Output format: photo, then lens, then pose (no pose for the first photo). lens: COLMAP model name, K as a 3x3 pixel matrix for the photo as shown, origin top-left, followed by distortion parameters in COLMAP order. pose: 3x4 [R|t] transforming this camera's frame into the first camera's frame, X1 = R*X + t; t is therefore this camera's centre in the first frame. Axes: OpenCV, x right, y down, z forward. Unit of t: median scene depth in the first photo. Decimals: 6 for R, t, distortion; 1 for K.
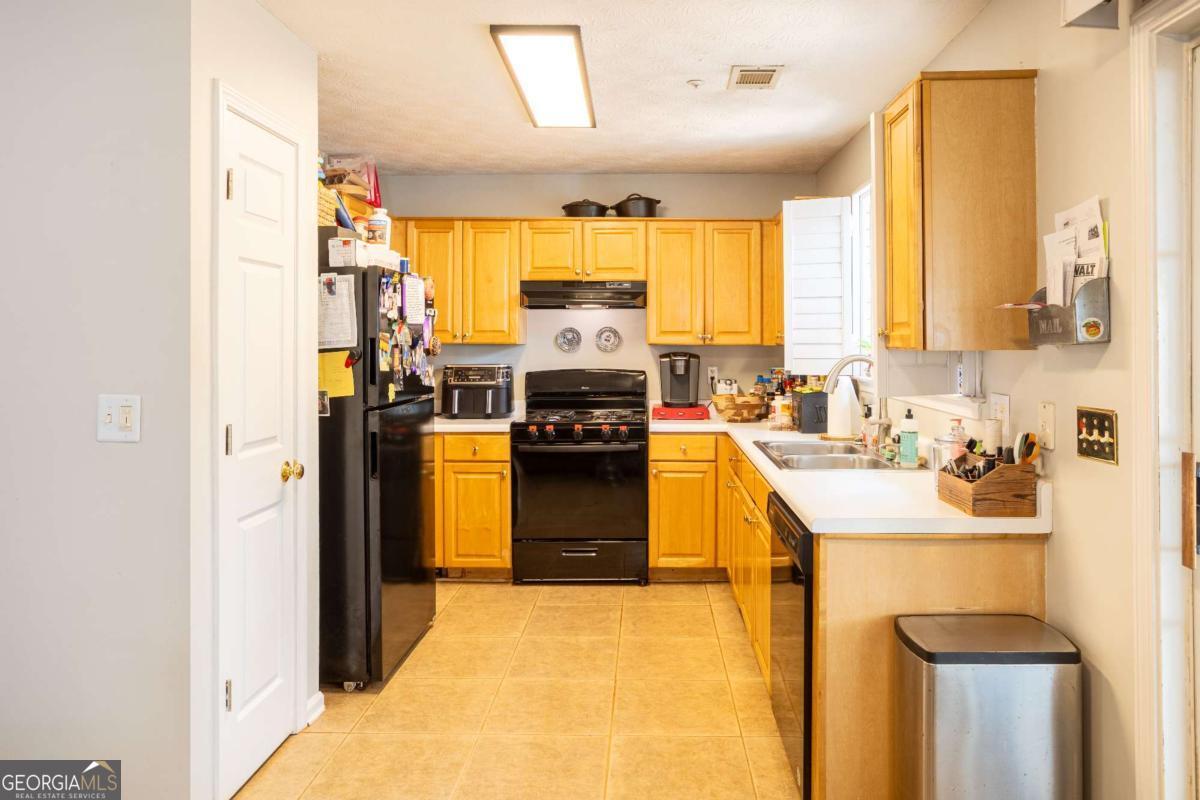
lens RADIAL K [[803.7, 0, 601.8], [0, 803.7, 348.3], [0, 0, 1]] dist [0.003562, 0.001454]
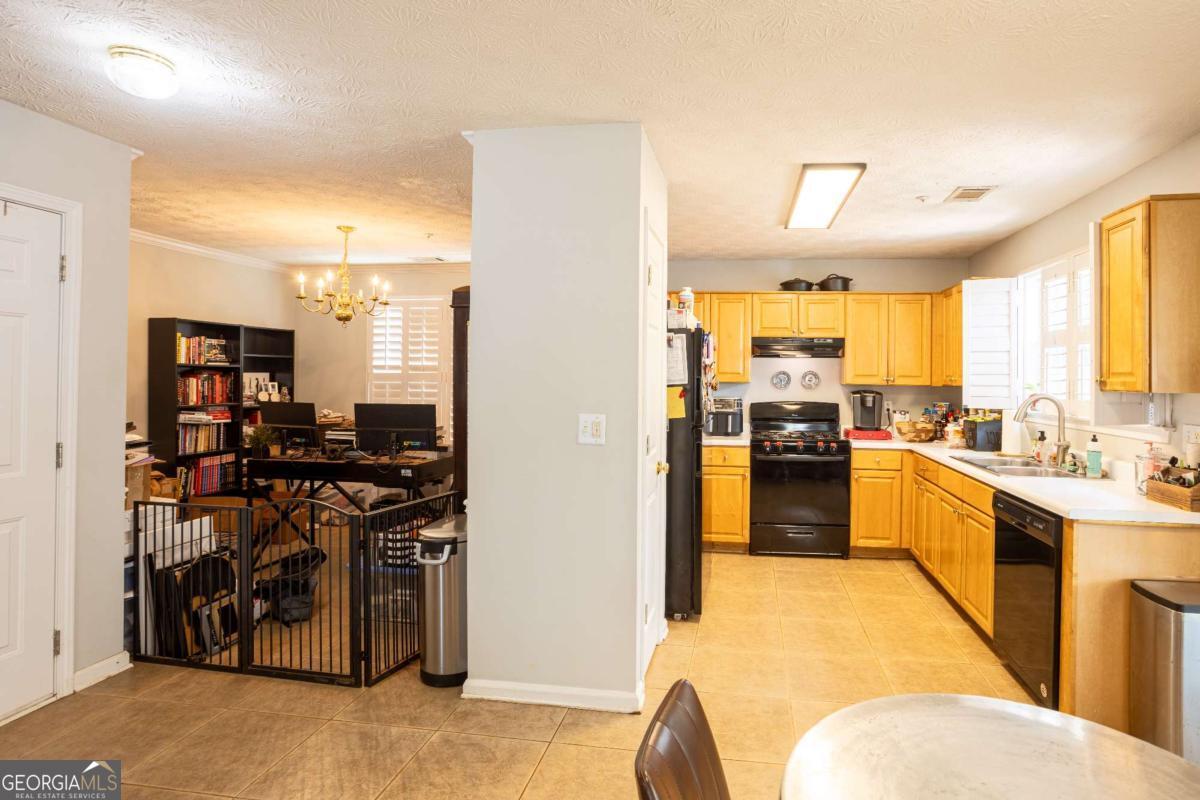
lens RADIAL K [[627.0, 0, 599.6], [0, 627.0, 383.1], [0, 0, 1]] dist [-0.033630, 0.024991]
pose [[0.994340, 0.013365, -0.105399, -0.266390], [-0.013509, 0.999909, -0.000653, -0.000305], [0.105380, 0.002073, 0.994430, -0.109179]]
